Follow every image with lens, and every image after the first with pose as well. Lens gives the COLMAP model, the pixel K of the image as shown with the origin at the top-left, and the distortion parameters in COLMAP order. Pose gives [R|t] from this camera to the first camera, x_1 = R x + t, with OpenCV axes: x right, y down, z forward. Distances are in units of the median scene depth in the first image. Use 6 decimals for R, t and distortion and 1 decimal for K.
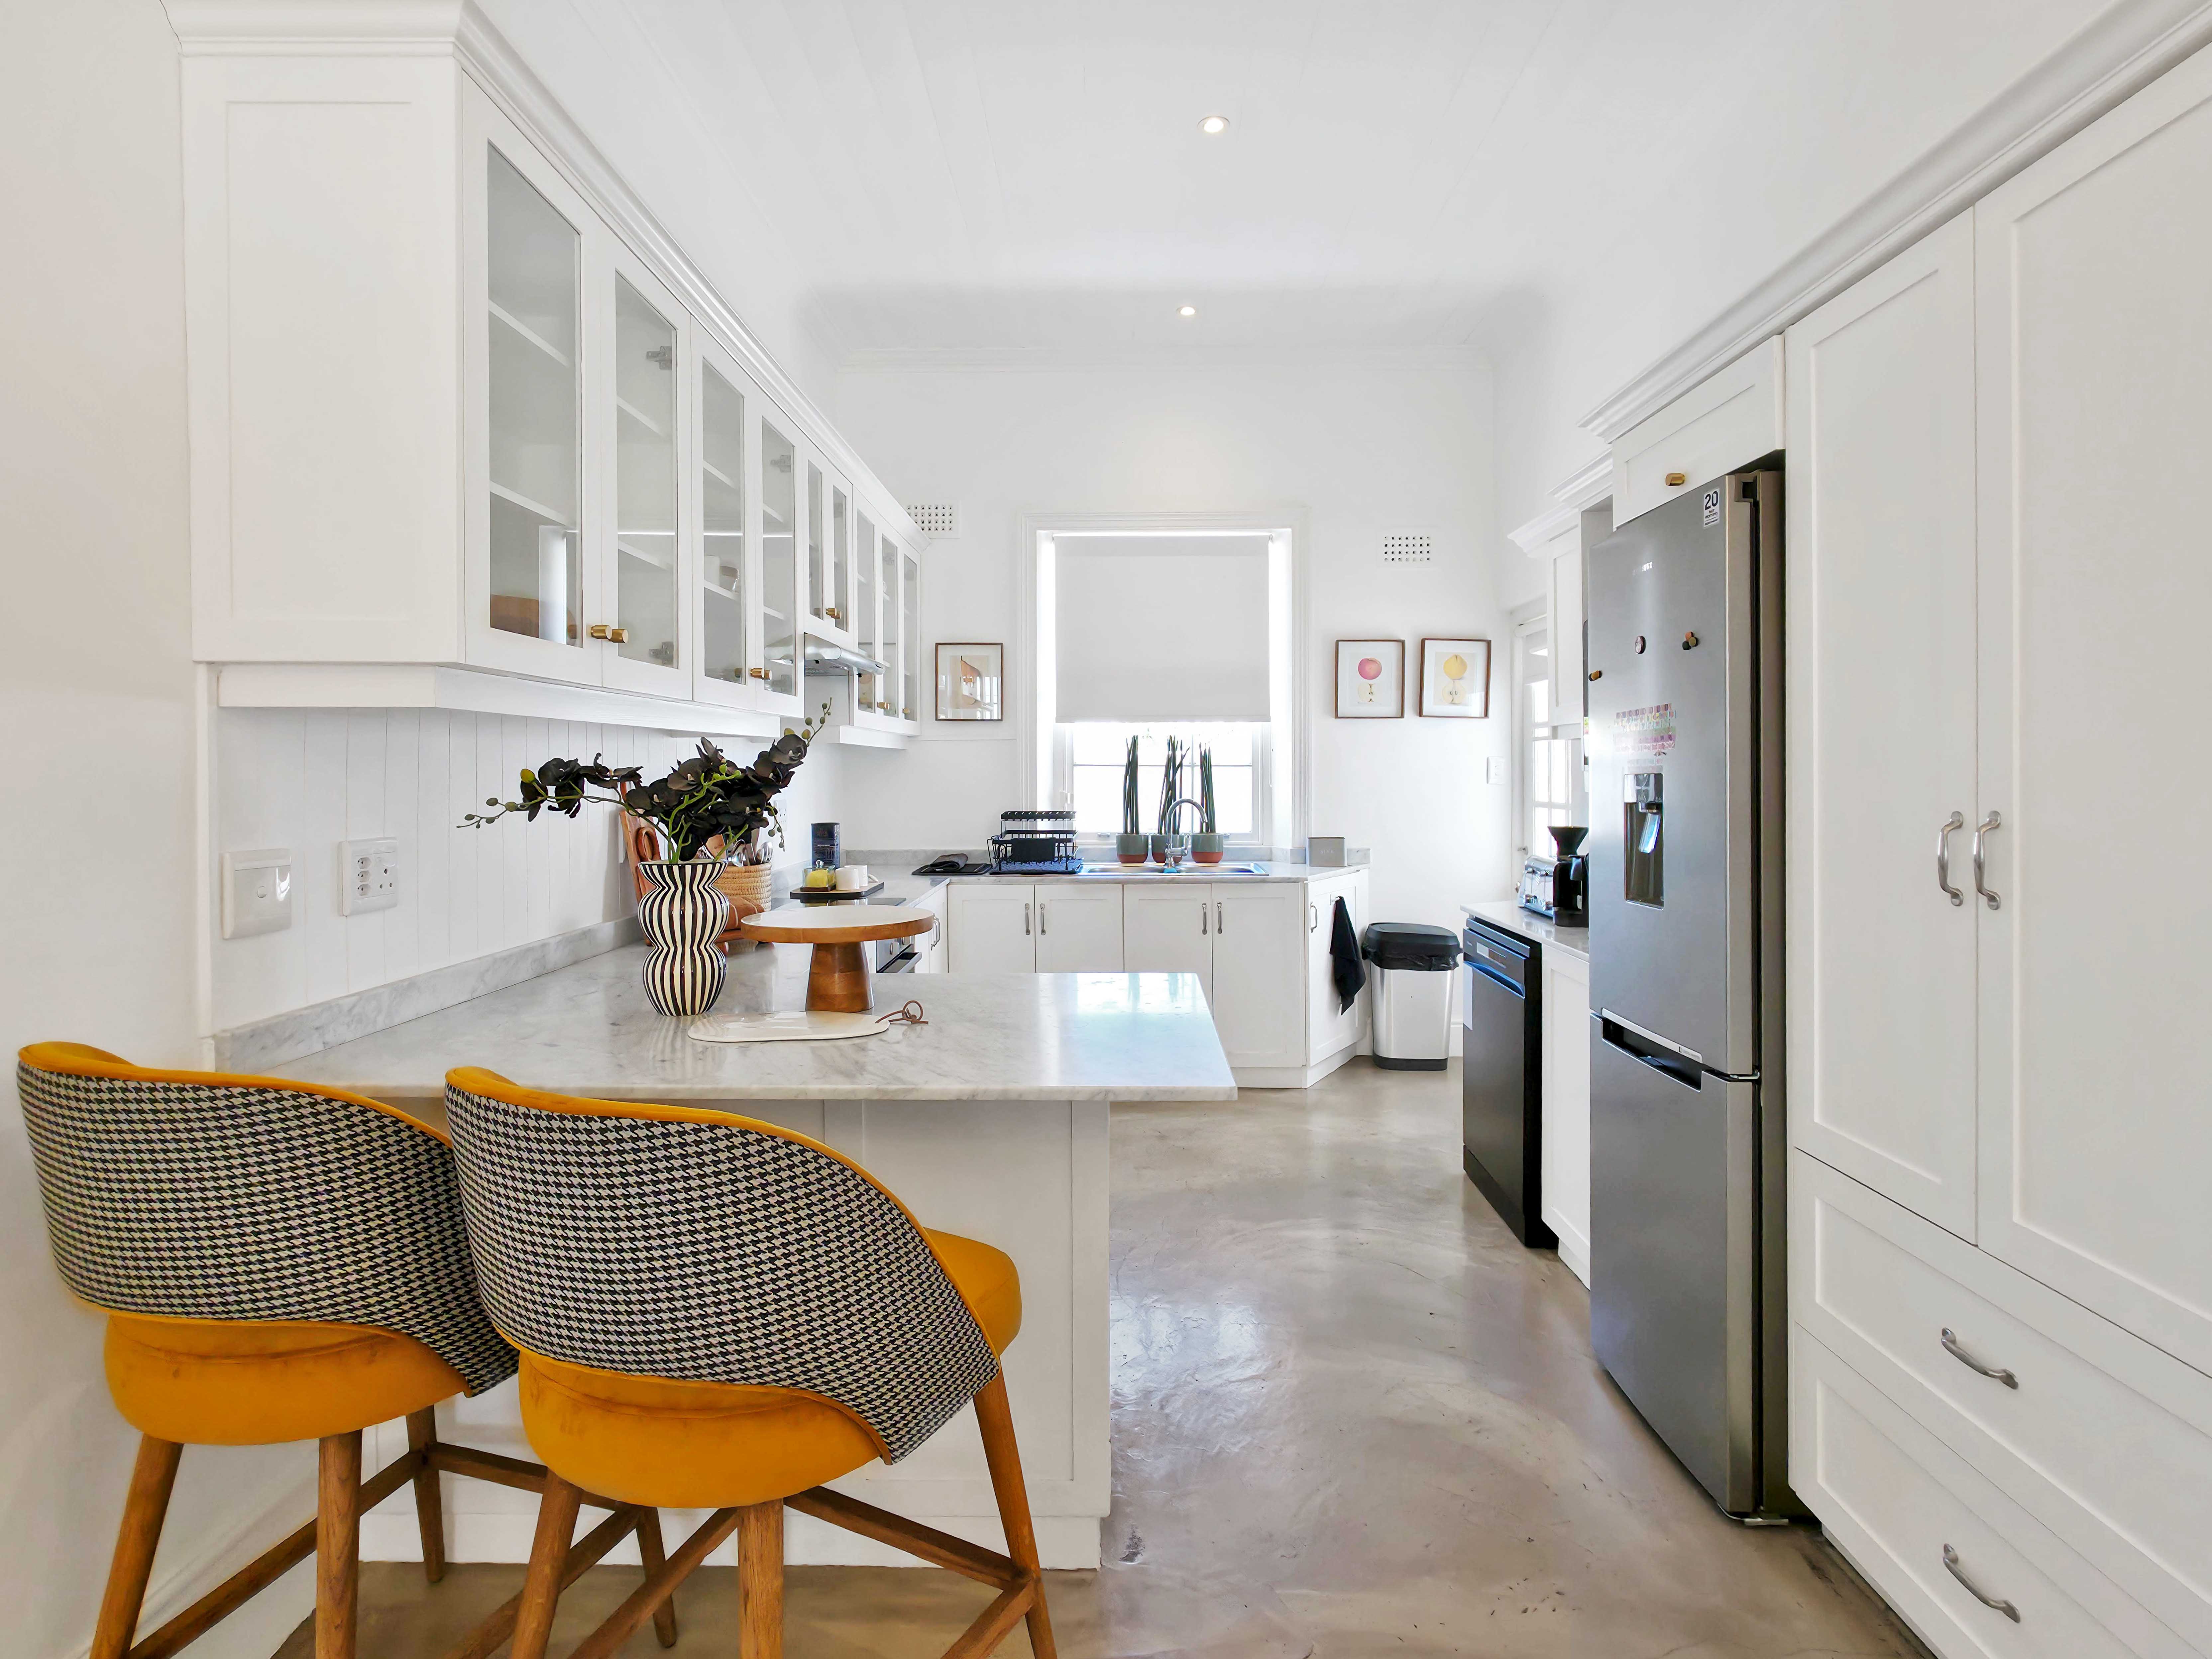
lens RADIAL K [[1176.3, 0, 1134.1], [0, 1176.3, 752.6], [0, 0, 1]] dist [0.000859, -0.000872]
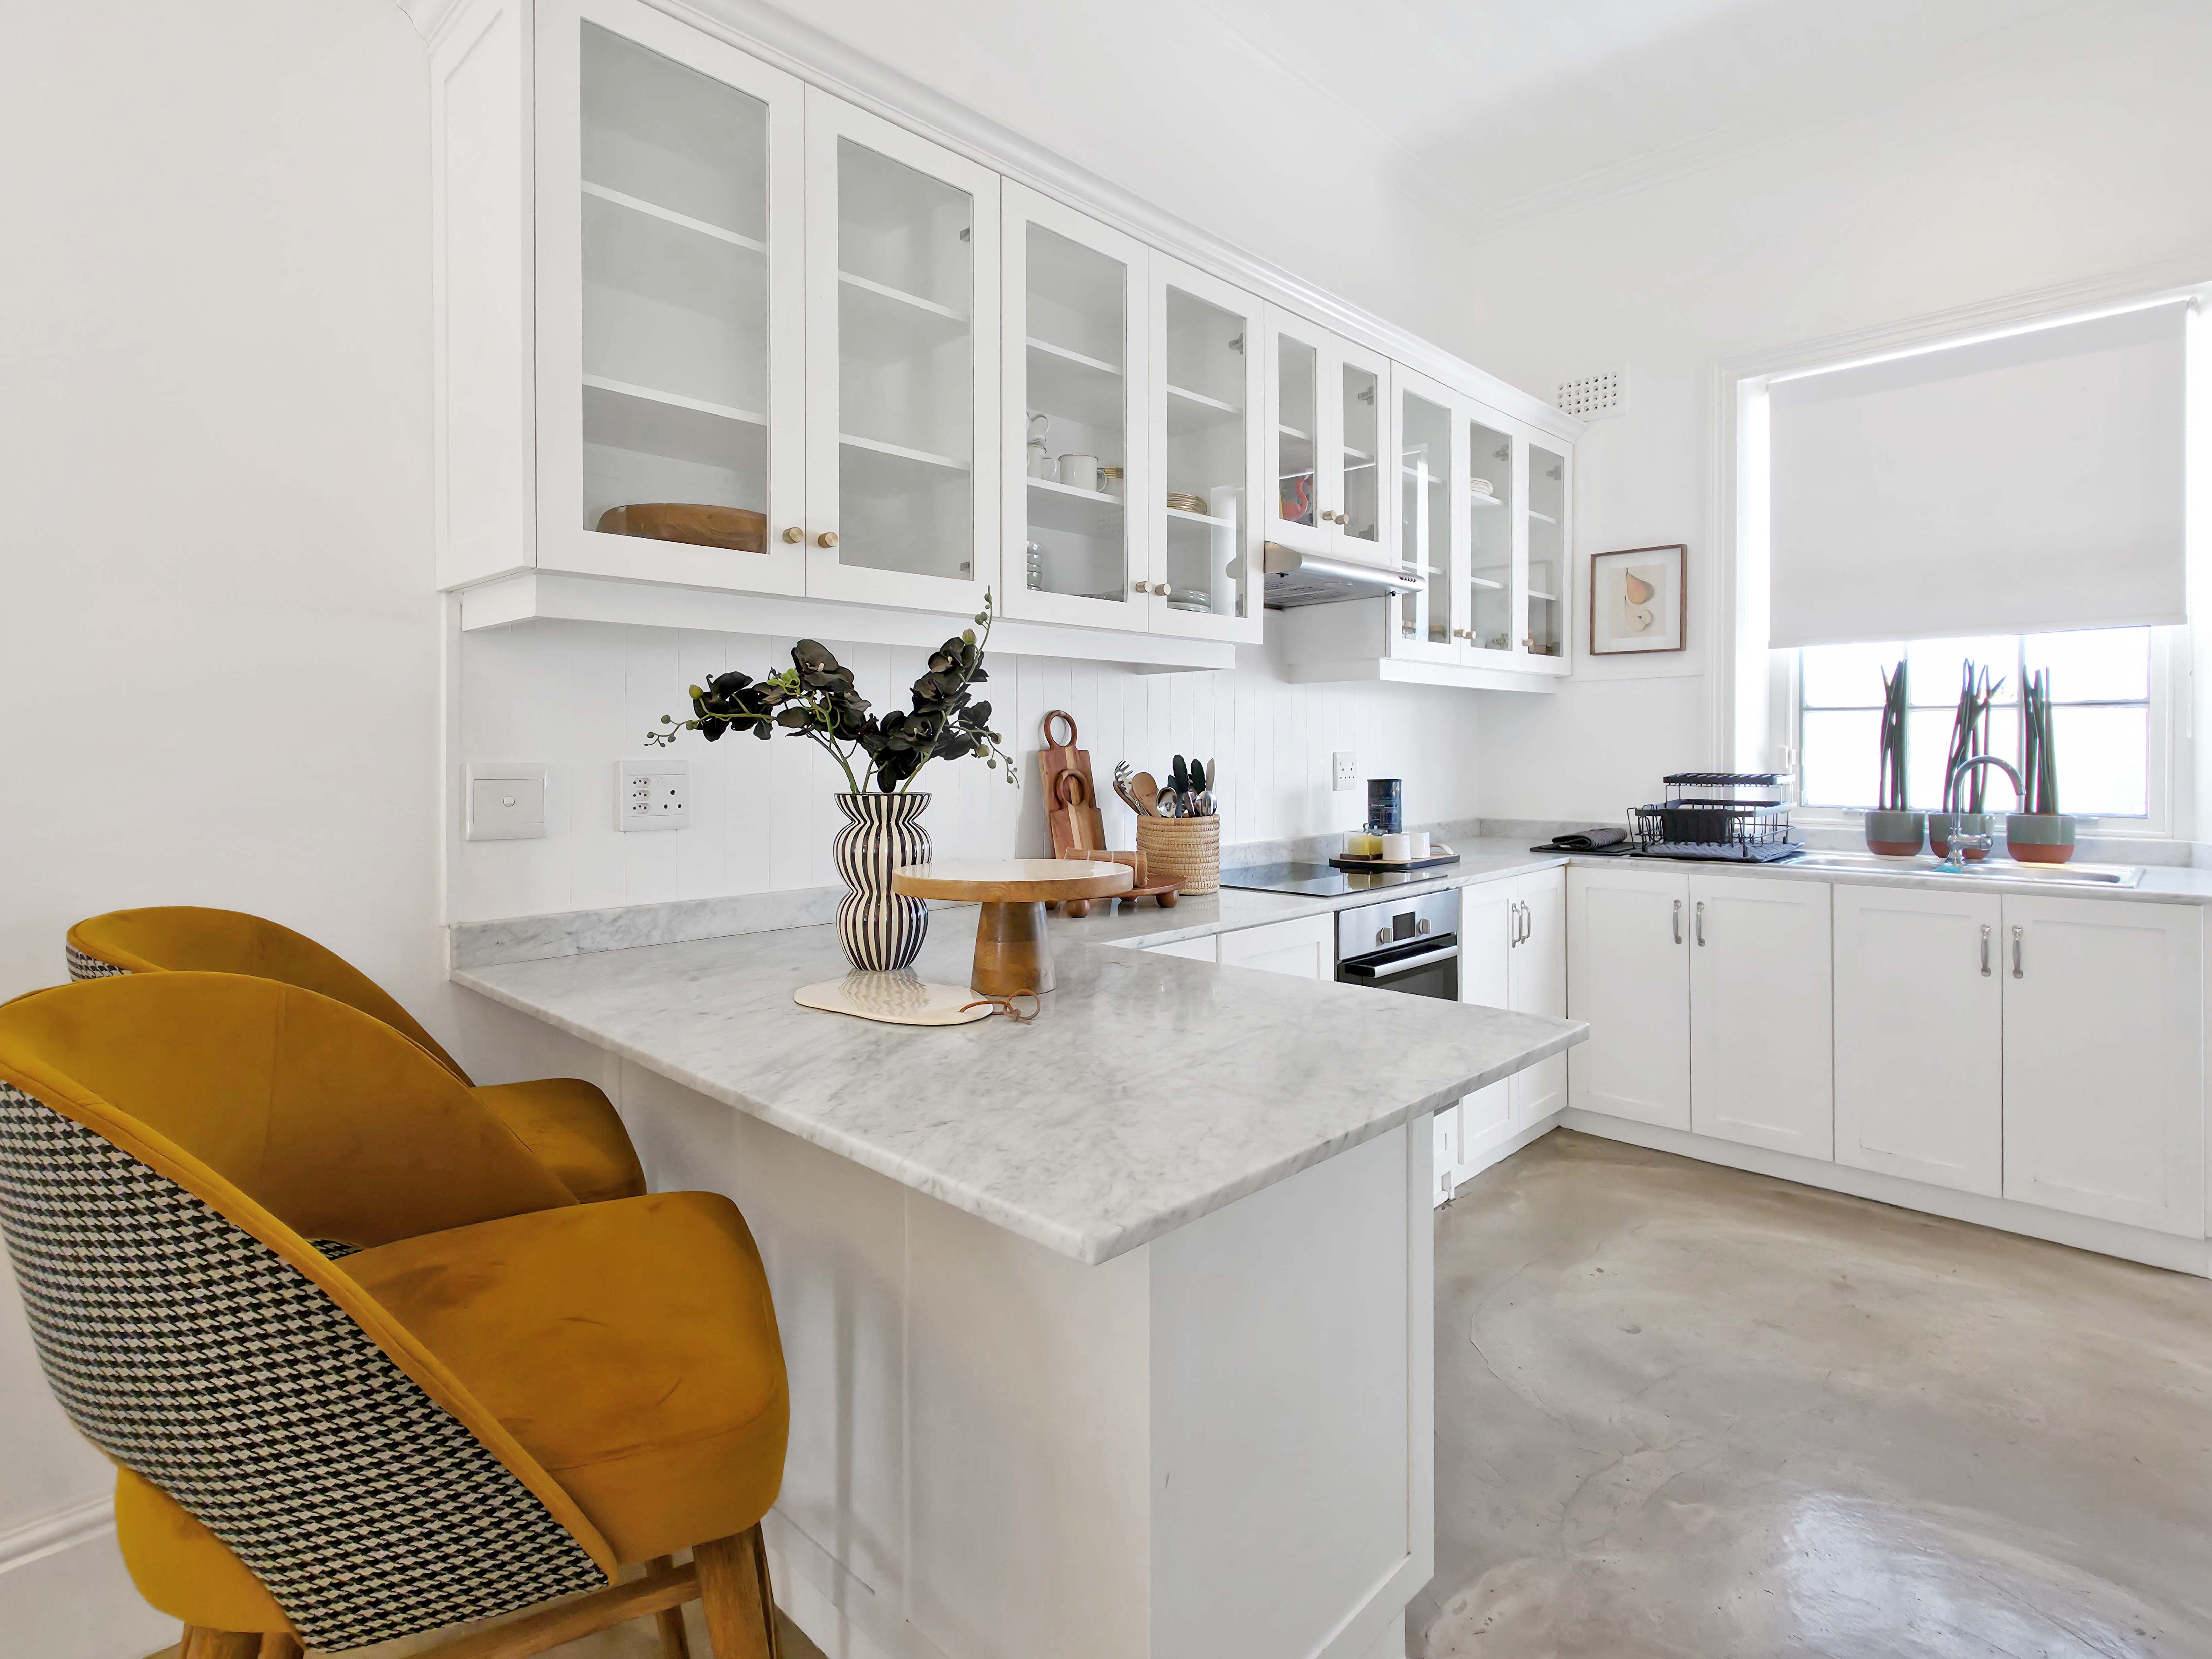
lens RADIAL K [[1176.4, 0, 1134.1], [0, 1176.4, 752.6], [0, 0, 1]] dist [0.000859, -0.000872]
pose [[0.707560, -0.001684, -0.706651, 0.174891], [0.011504, 0.999892, 0.009136, 0.027841], [0.706559, -0.014593, 0.707503, 0.253318]]
